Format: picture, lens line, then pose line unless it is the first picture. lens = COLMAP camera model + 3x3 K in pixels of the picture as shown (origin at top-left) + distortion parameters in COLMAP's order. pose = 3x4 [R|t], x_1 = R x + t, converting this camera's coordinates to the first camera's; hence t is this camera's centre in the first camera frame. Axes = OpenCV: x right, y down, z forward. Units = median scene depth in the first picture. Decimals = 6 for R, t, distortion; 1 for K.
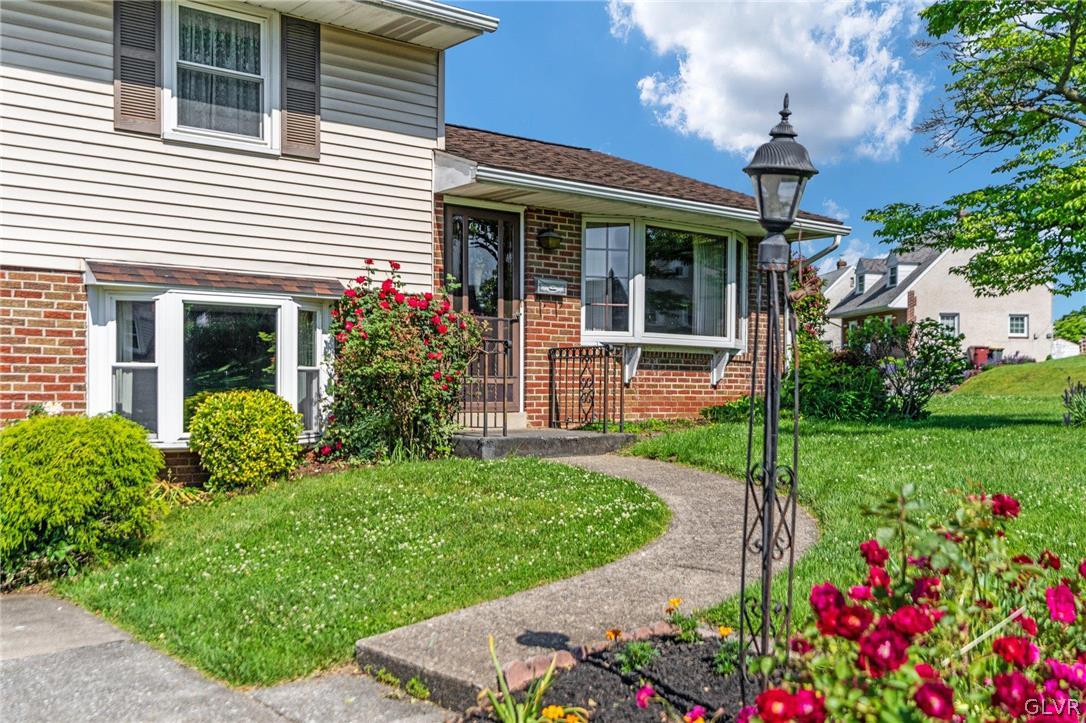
lens RADIAL K [[1107.2, 0, 543.0], [0, 1107.2, 361.5], [0, 0, 1]] dist [0.073002, -0.006520]
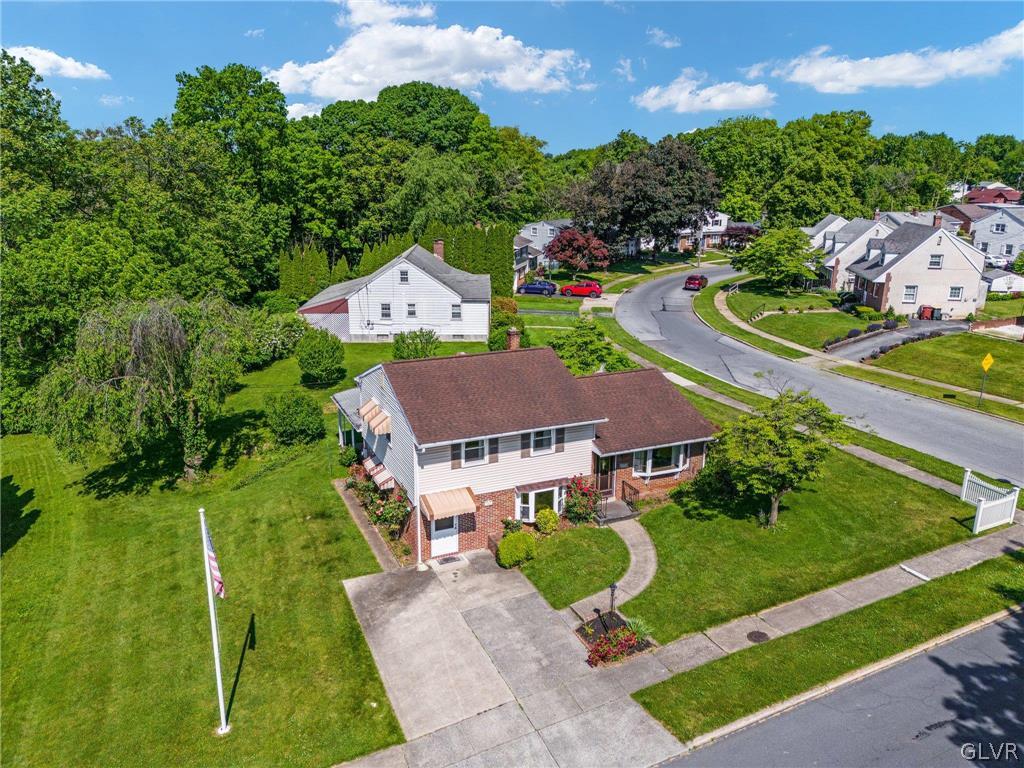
lens RADIAL K [[776.8, 0, 512.0], [0, 776.8, 384.0], [0, 0, 1]] dist [0.047340, -0.008515]
pose [[0.972786, 0.066072, -0.222087, 0.241641], [-0.003149, 0.962163, 0.272455, -1.231162], [0.231686, -0.264341, 0.936187, -1.717629]]
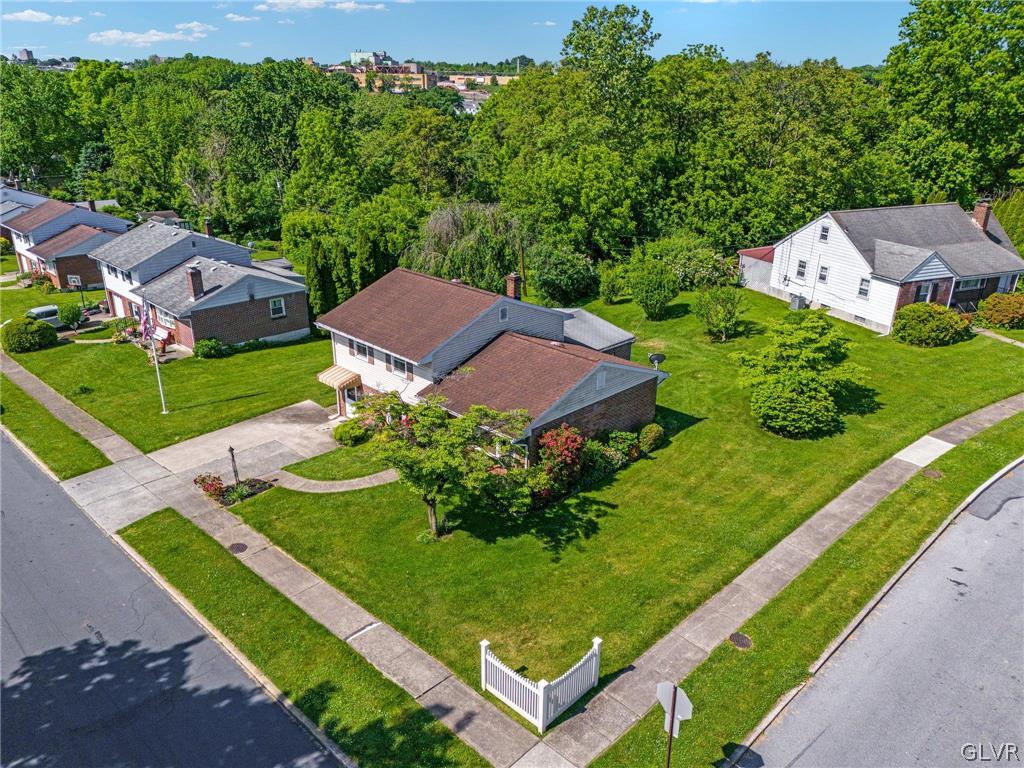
lens RADIAL K [[776.8, 0, 512.0], [0, 776.8, 384.0], [0, 0, 1]] dist [0.047340, -0.008515]
pose [[0.093946, 0.353004, -0.930893, 2.779187], [-0.000363, 0.935041, 0.354540, -1.288950], [0.995577, -0.032970, 0.087971, 1.131203]]
